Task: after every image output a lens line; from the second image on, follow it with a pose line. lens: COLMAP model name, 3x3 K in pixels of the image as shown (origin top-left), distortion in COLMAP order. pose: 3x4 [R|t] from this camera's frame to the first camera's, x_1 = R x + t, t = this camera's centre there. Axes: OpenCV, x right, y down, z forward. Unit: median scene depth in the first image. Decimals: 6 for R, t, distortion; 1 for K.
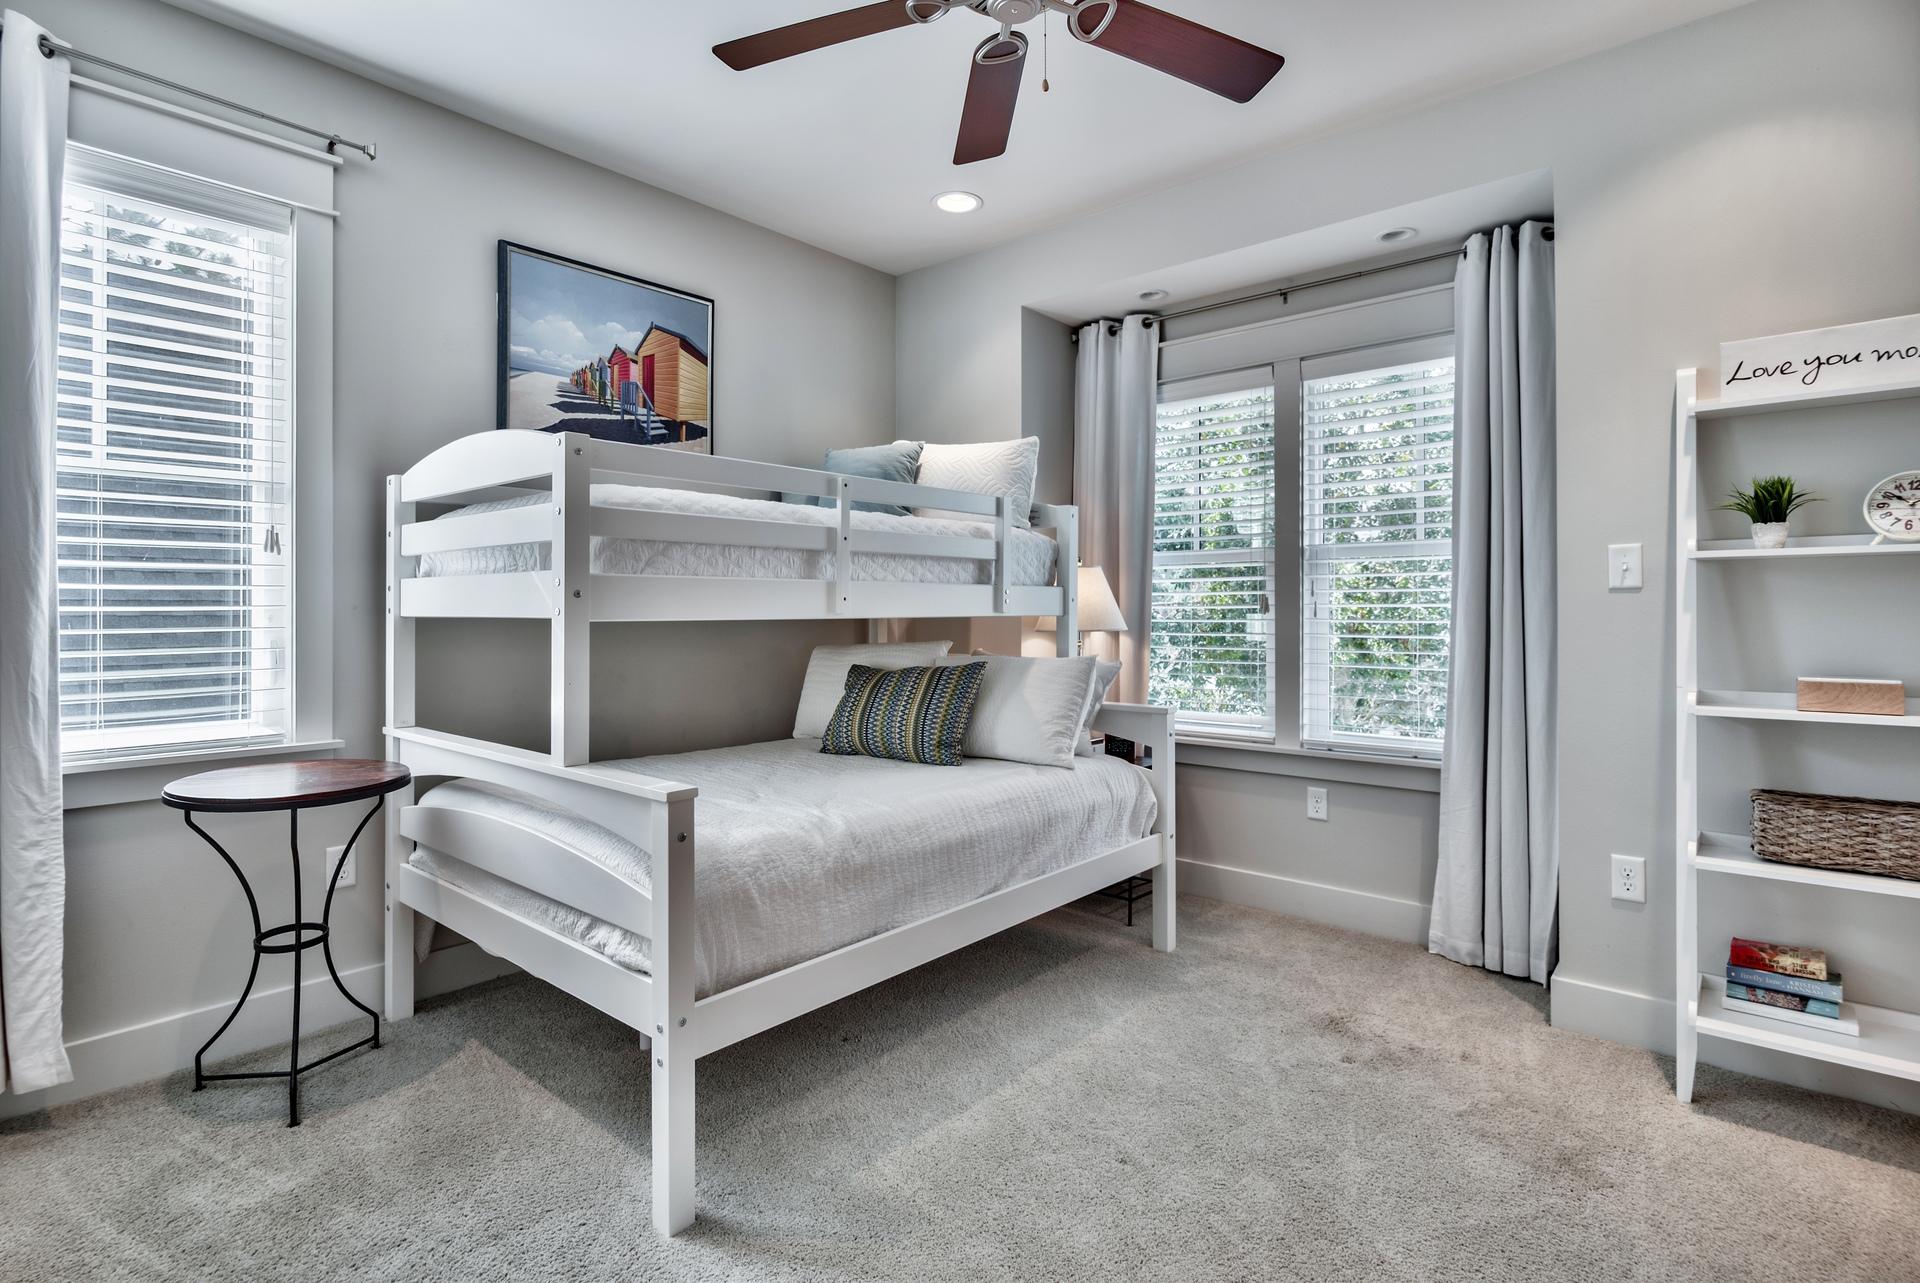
lens RADIAL K [[951.2, 0, 957.3], [0, 951.2, 594.3], [0, 0, 1]] dist [-0.001410, 0.000118]
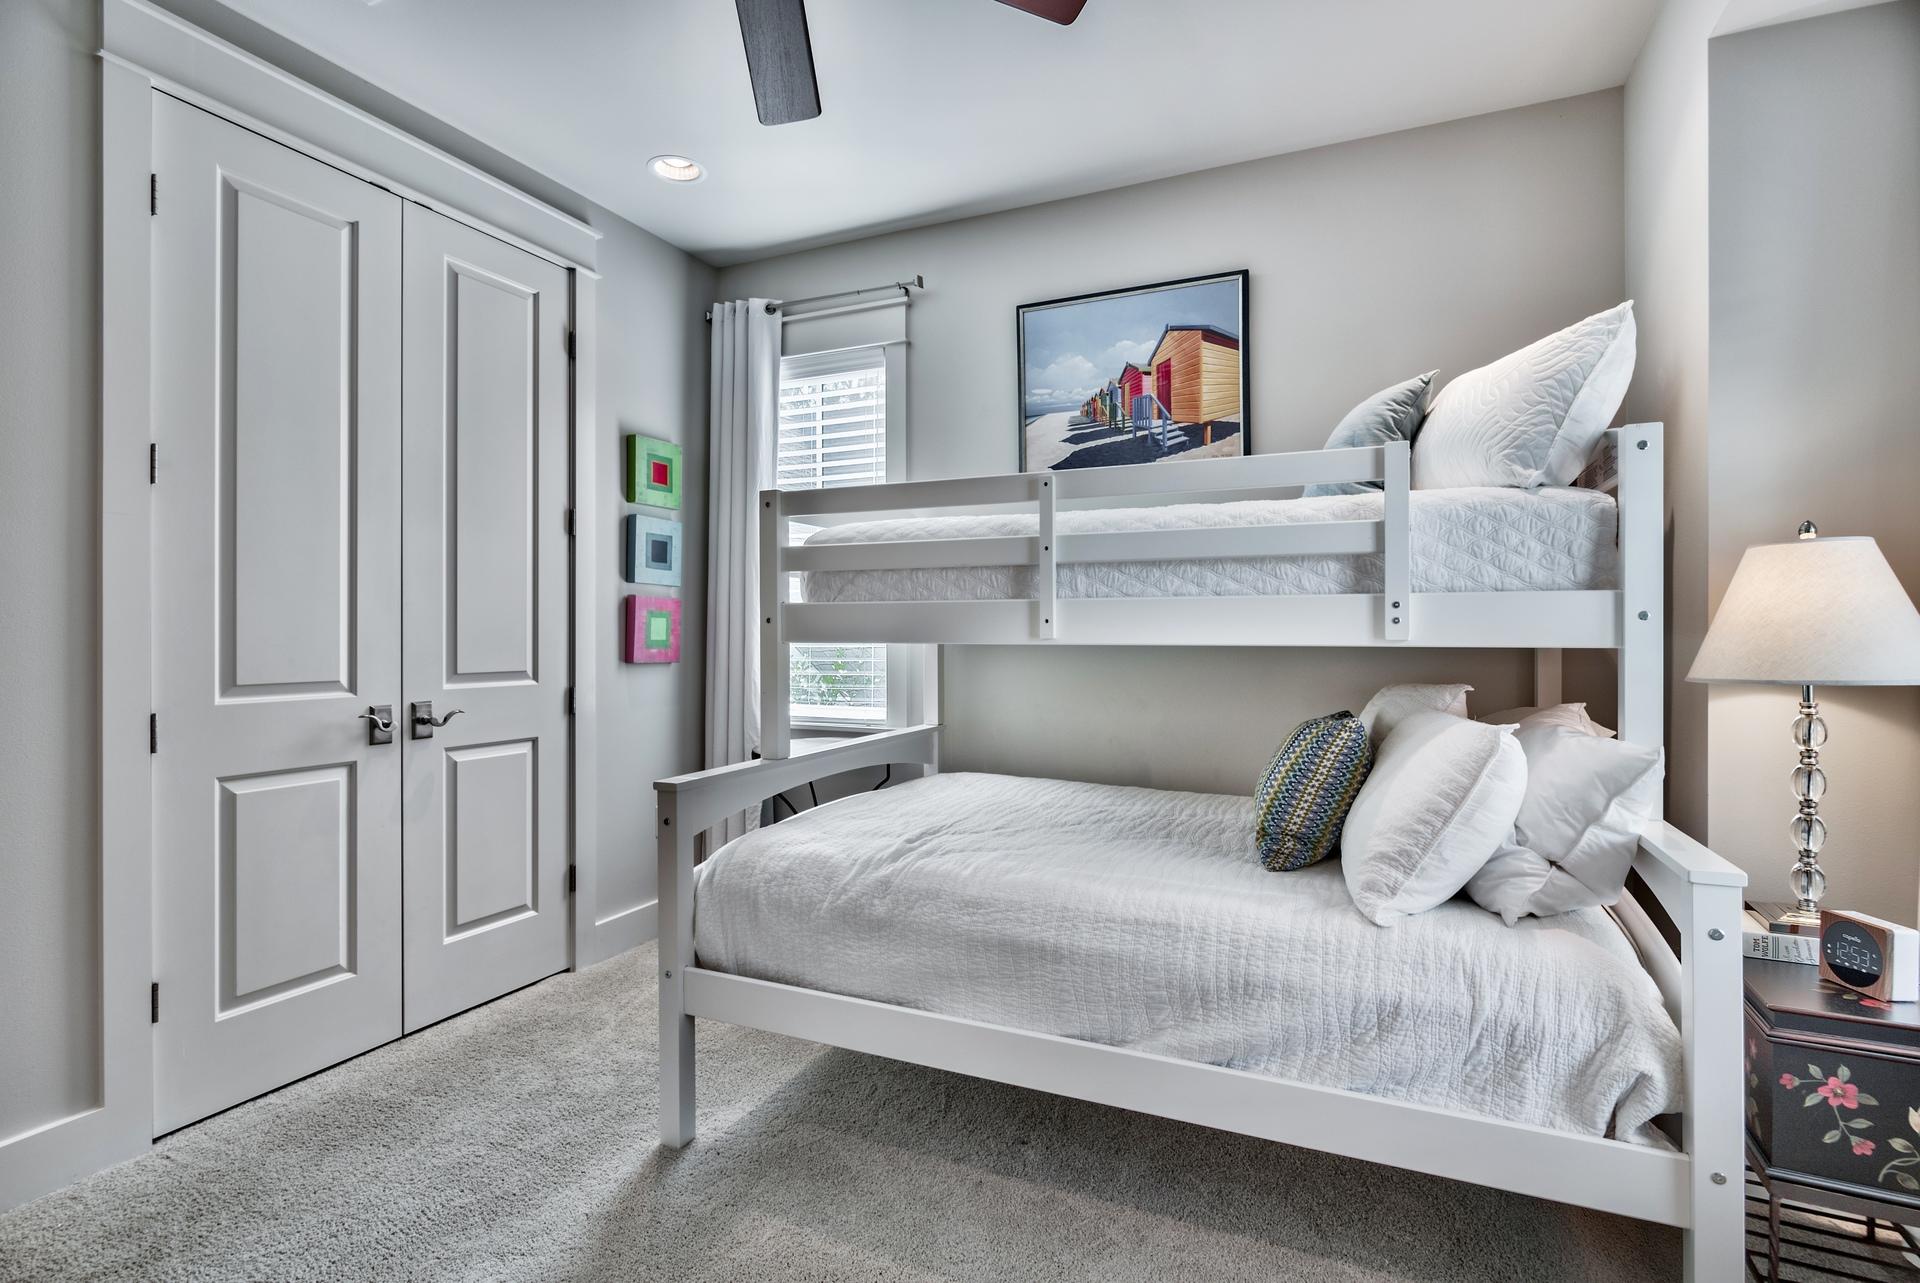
lens RADIAL K [[950.6, 0, 958.5], [0, 950.6, 618.7], [0, 0, 1]] dist [-0.002397, -0.000707]
pose [[0.274736, -0.011064, -0.961456, 0.549804], [0.013976, 0.999874, -0.007513, 0.006651], [0.961418, -0.011373, 0.274856, 0.578557]]
